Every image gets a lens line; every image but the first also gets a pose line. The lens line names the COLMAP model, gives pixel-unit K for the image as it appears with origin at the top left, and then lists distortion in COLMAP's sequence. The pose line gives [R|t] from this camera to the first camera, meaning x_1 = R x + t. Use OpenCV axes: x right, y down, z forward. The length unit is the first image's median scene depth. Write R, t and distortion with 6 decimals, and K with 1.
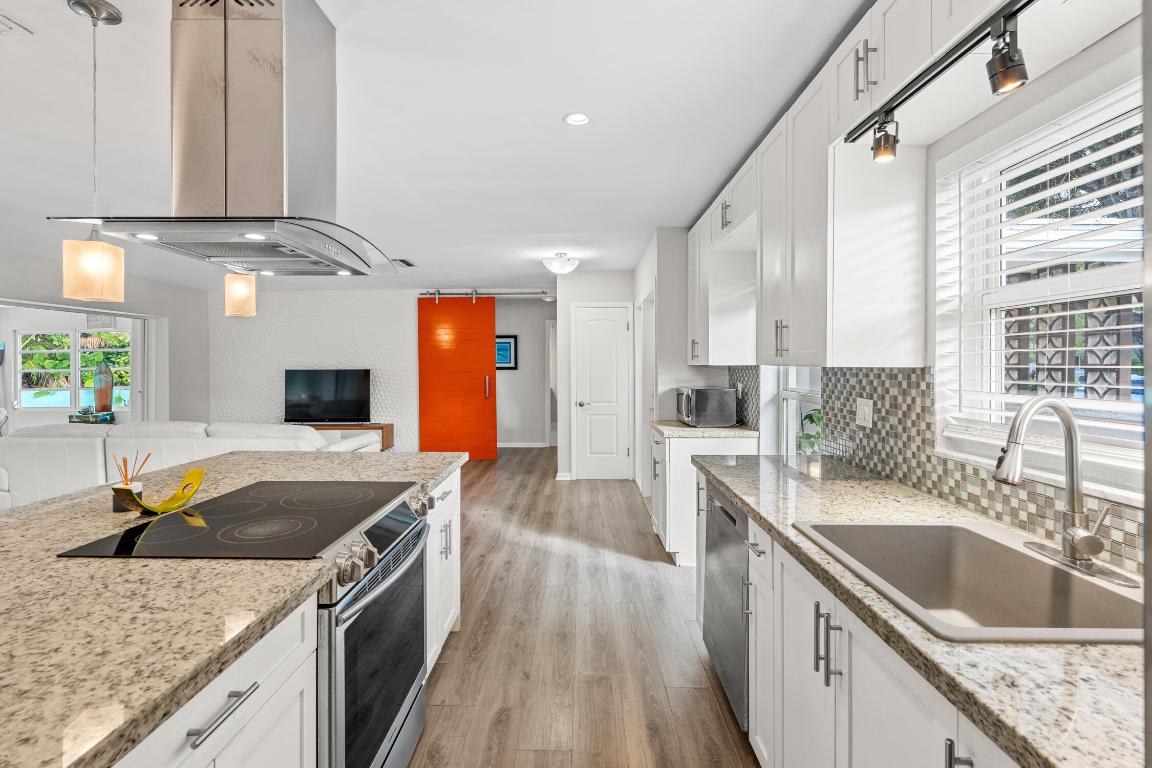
lens RADIAL K [[518.2, 0, 576.2], [0, 518.2, 376.4], [0, 0, 1]] dist [-0.001823, 0.001339]
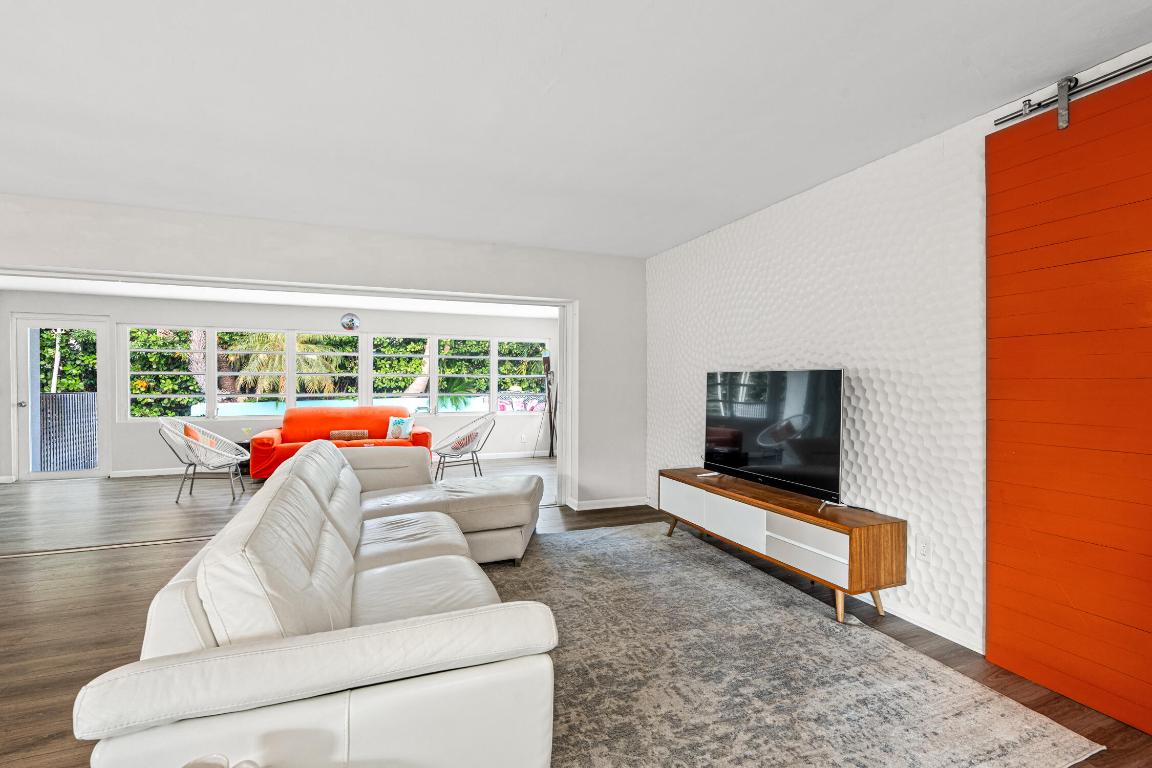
lens RADIAL K [[518.2, 0, 576.5], [0, 518.2, 386.1], [0, 0, 1]] dist [-0.001823, 0.001339]
pose [[0.380319, 0.014919, -0.924735, -0.111321], [-0.008300, 0.999885, 0.012718, -0.004506], [0.924818, 0.002839, 0.380399, 0.661070]]
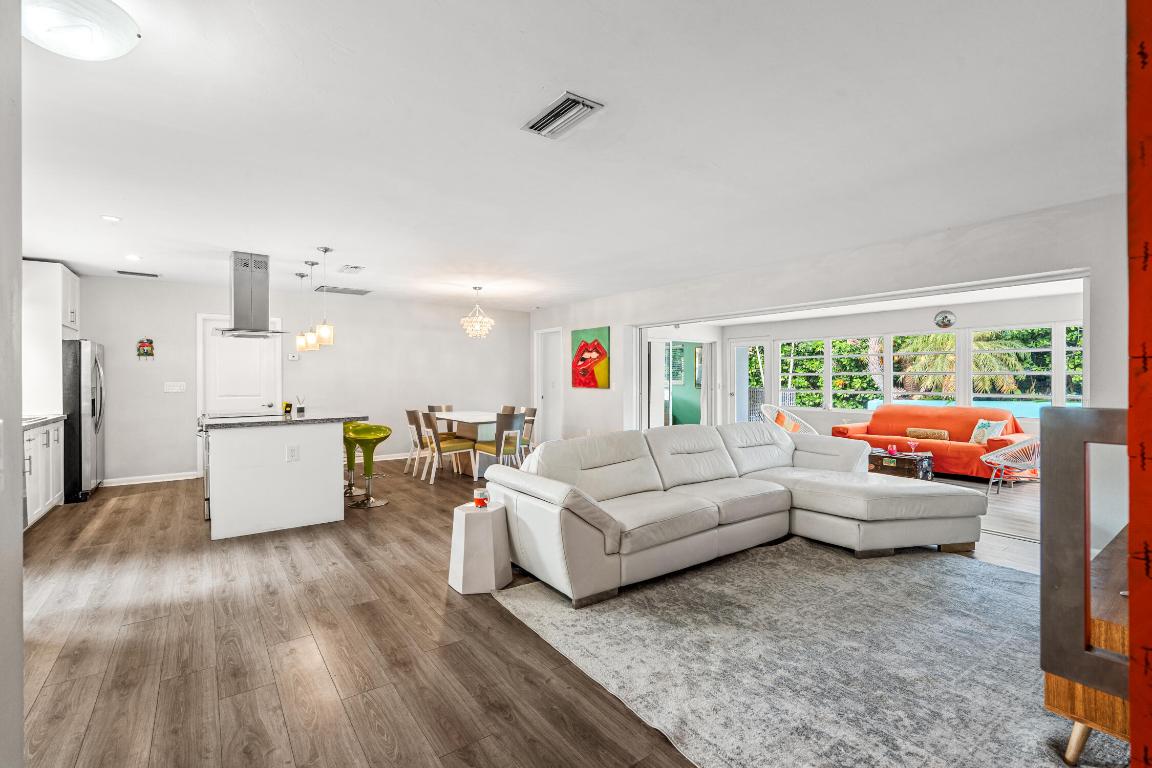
lens RADIAL K [[518.2, 0, 577.3], [0, 518.2, 379.3], [0, 0, 1]] dist [-0.001823, 0.001339]
pose [[-0.800424, 0.003775, -0.599423, -0.064790], [-0.001225, 0.999968, 0.007933, -0.006024], [0.599433, 0.007084, -0.800393, 1.005414]]
